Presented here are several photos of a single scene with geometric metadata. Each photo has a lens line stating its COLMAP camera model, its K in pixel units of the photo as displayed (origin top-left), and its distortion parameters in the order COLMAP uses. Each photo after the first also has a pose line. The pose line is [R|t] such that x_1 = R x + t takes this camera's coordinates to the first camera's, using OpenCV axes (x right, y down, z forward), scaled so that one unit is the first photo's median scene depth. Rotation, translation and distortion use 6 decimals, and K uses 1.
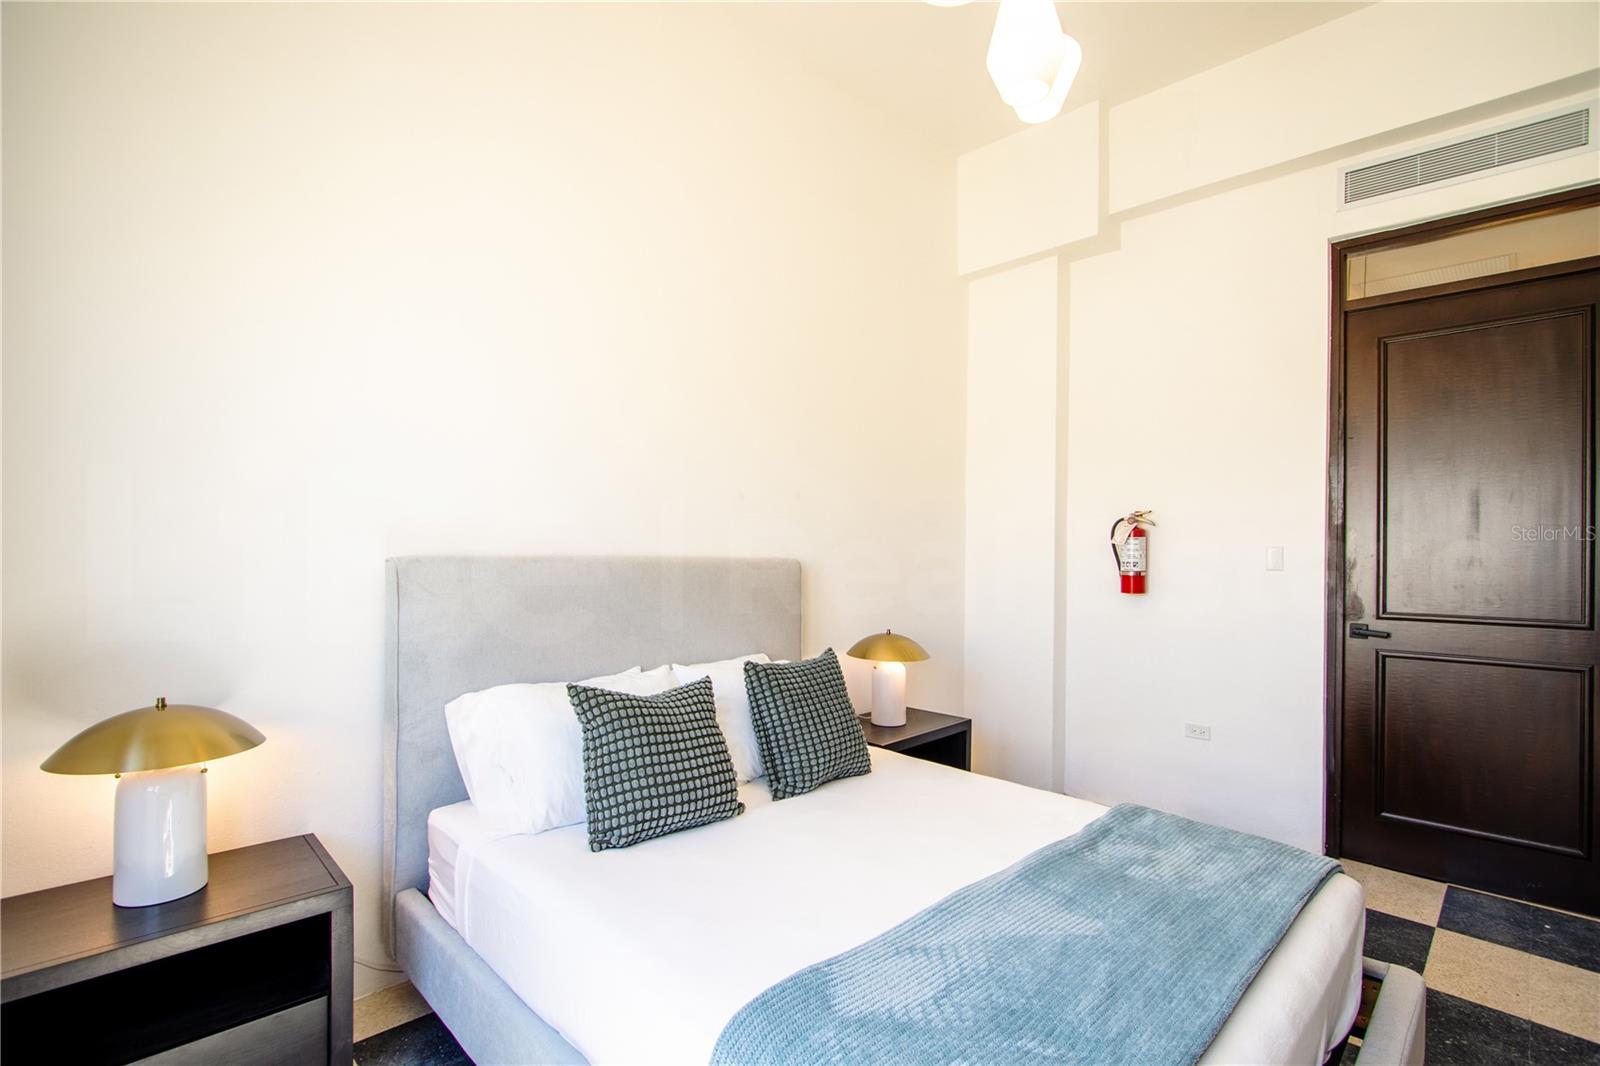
lens RADIAL K [[740.0, 0, 802.7], [0, 740.0, 550.7], [0, 0, 1]] dist [-0.013174, 0.000225]
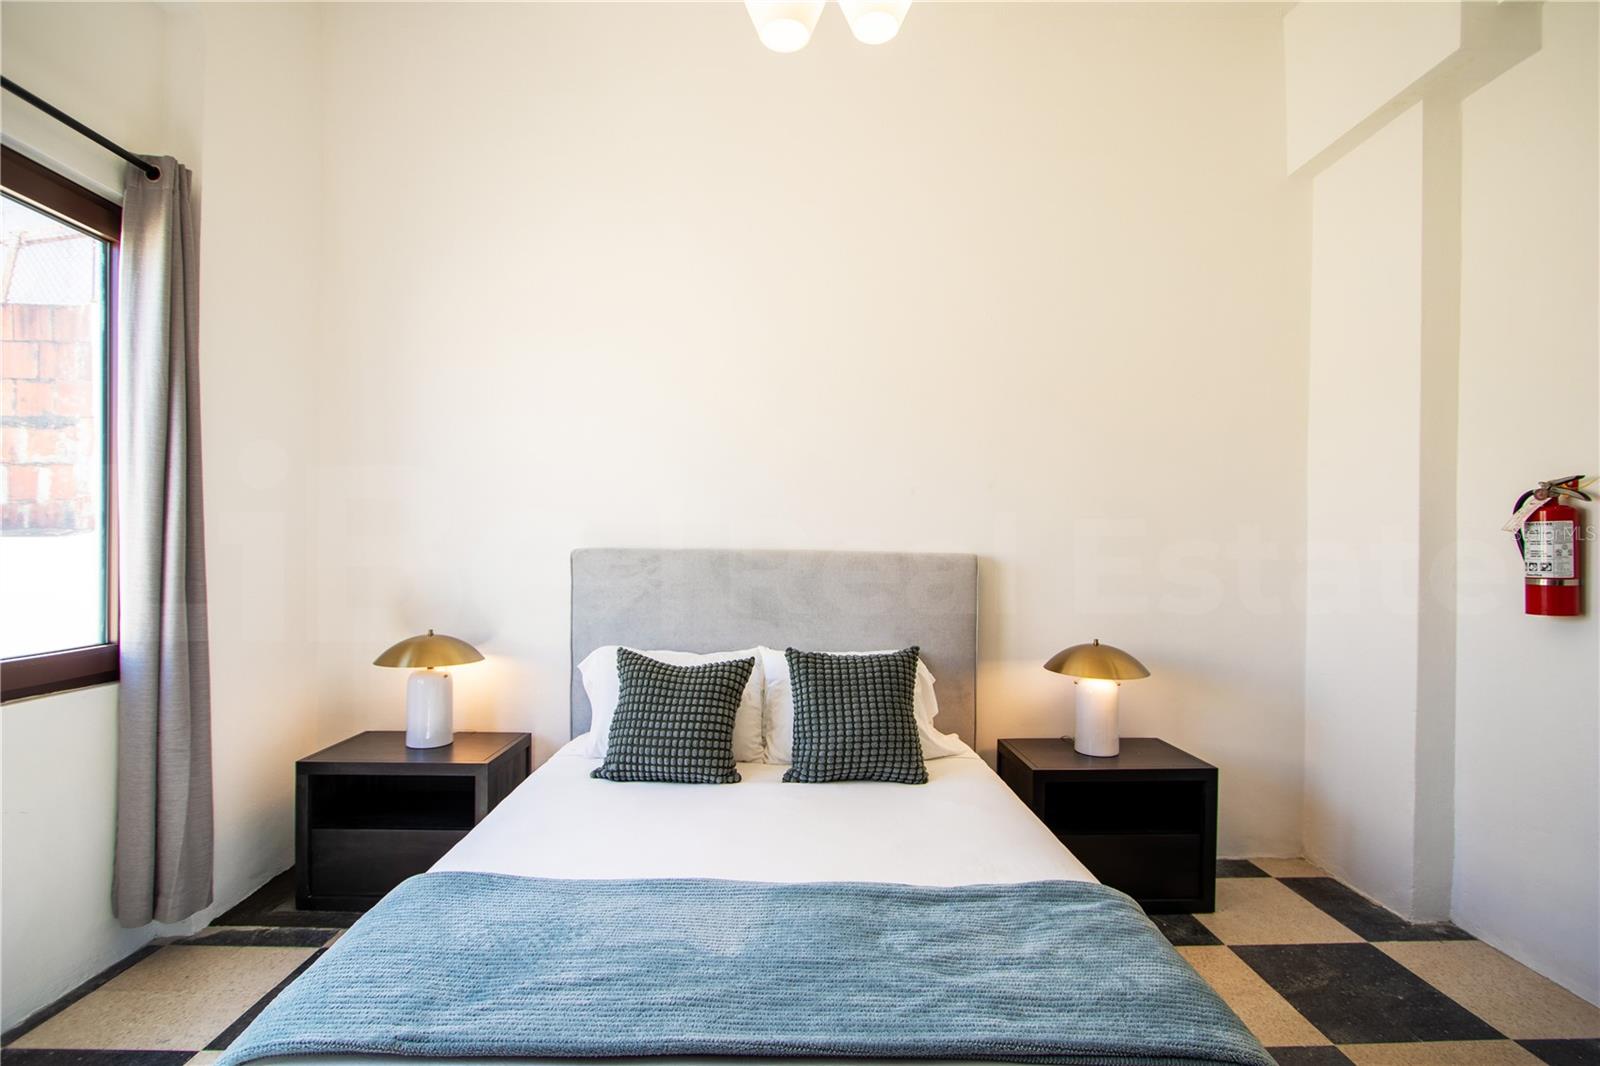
lens RADIAL K [[740.0, 0, 802.7], [0, 740.0, 550.7], [0, 0, 1]] dist [-0.013174, 0.000225]
pose [[0.730049, 0.001502, -0.683393, 0.448121], [-0.002896, 0.999995, -0.000896, 0.008336], [0.683388, 0.002633, 0.730050, 0.165413]]
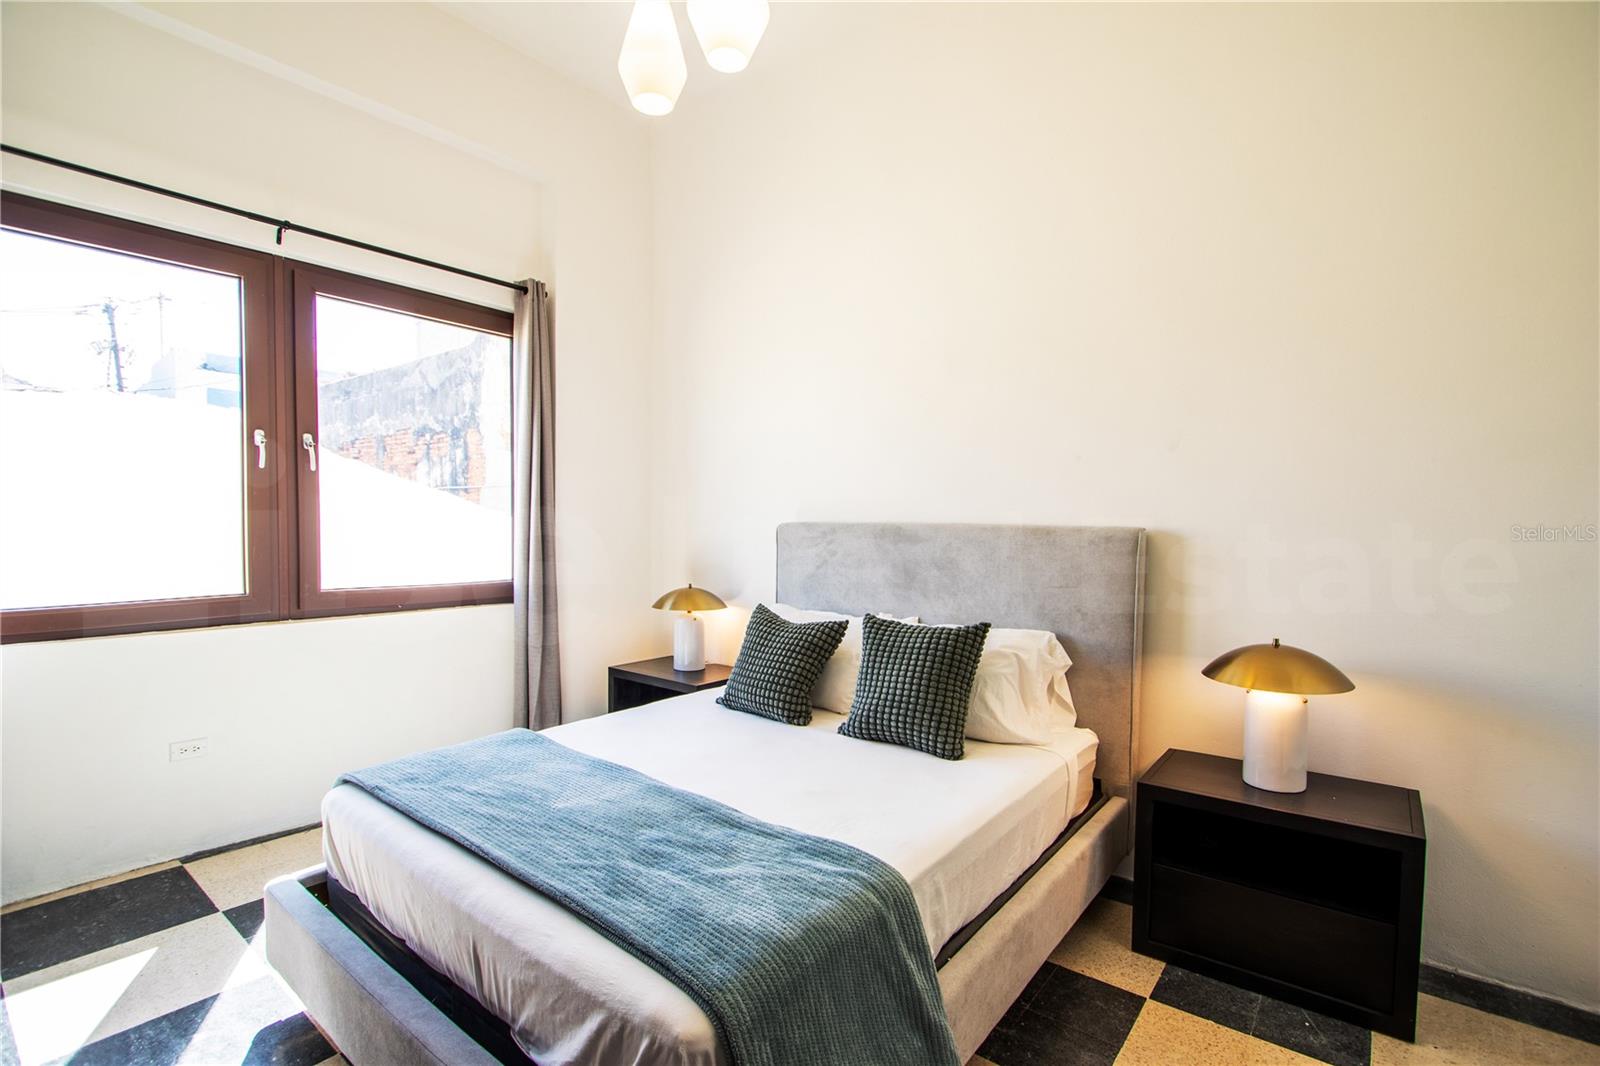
lens RADIAL K [[740.0, 0, 802.7], [0, 740.0, 550.7], [0, 0, 1]] dist [-0.013174, 0.000225]
pose [[0.120286, 0.030186, -0.992280, 0.700365], [-0.004589, 0.999544, 0.029850, 0.014115], [0.992729, 0.000963, 0.120370, 0.520384]]
